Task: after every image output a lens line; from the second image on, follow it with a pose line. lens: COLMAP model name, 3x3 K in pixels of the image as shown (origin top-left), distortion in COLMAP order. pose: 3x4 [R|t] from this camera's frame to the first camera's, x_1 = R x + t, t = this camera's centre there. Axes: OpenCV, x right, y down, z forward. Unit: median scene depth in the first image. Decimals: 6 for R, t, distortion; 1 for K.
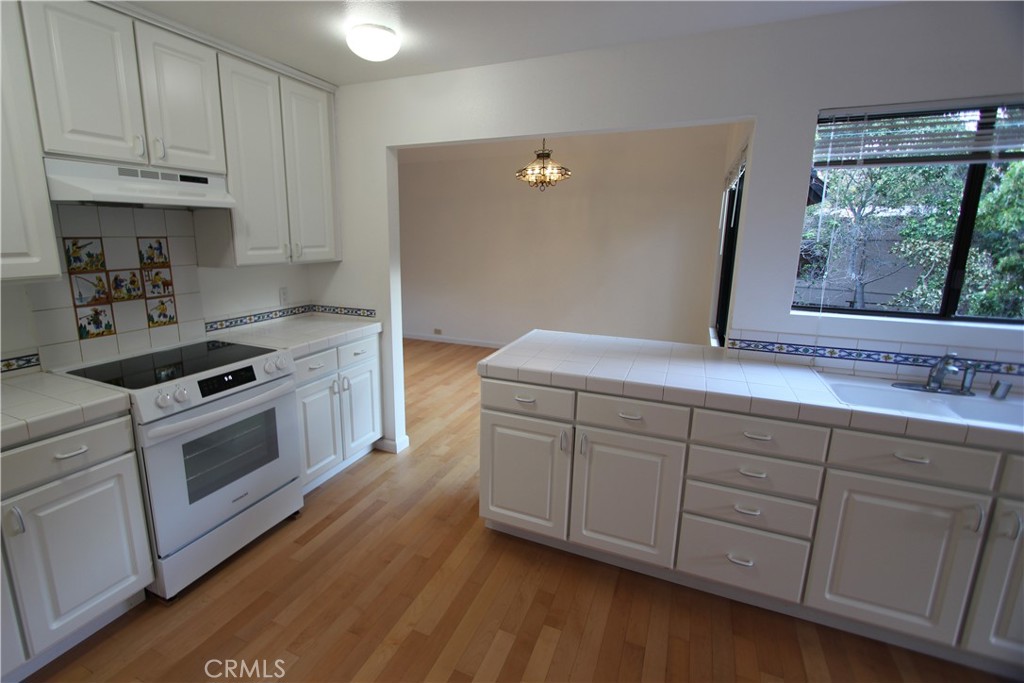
lens RADIAL K [[472.2, 0, 473.0], [0, 472.2, 325.1], [0, 0, 1]] dist [-0.015330, 0.002041]
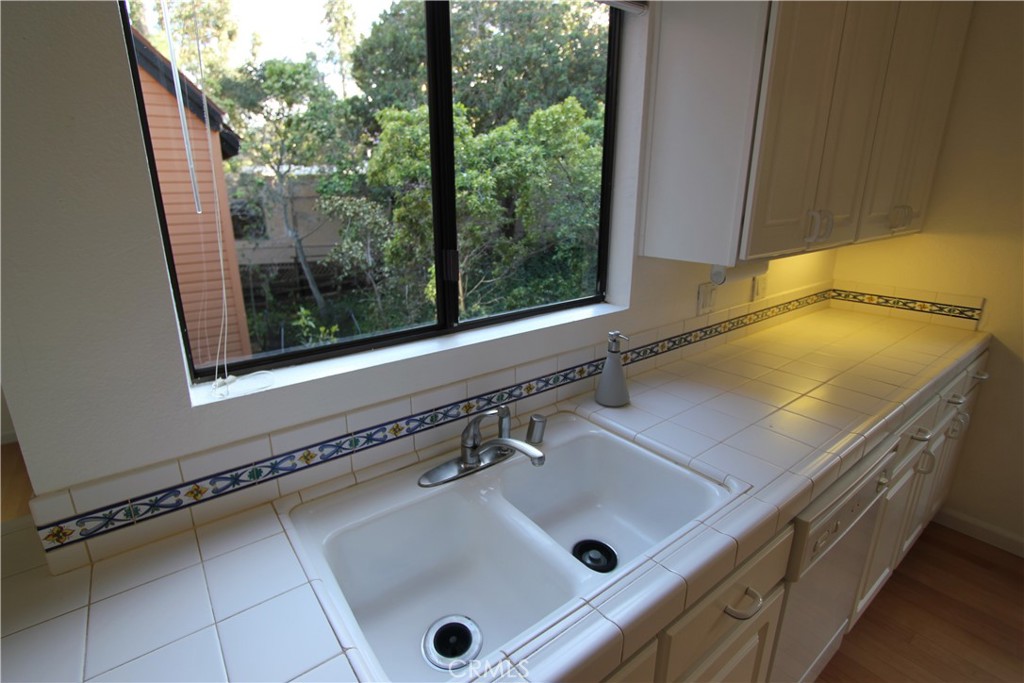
lens RADIAL K [[472.2, 0, 484.8], [0, 472.2, 337.2], [0, 0, 1]] dist [-0.015330, 0.002041]
pose [[0.481044, -0.271674, 0.833540, 0.468752], [0.183908, 0.960890, 0.207046, -0.108165], [-0.857190, 0.053696, 0.512194, 0.573707]]
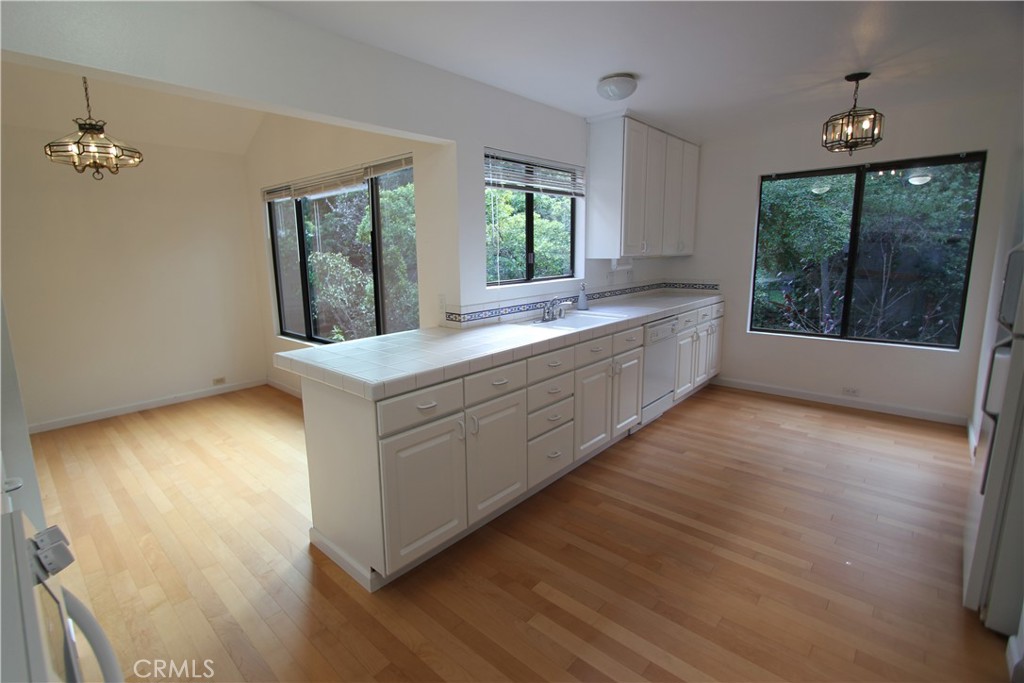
lens RADIAL K [[472.2, 0, 472.6], [0, 472.2, 325.9], [0, 0, 1]] dist [-0.015330, 0.002041]
pose [[0.316005, -0.159836, 0.935197, -0.651739], [0.202835, 0.974299, 0.097980, -0.060643], [-0.926822, 0.158729, 0.340304, 0.550735]]
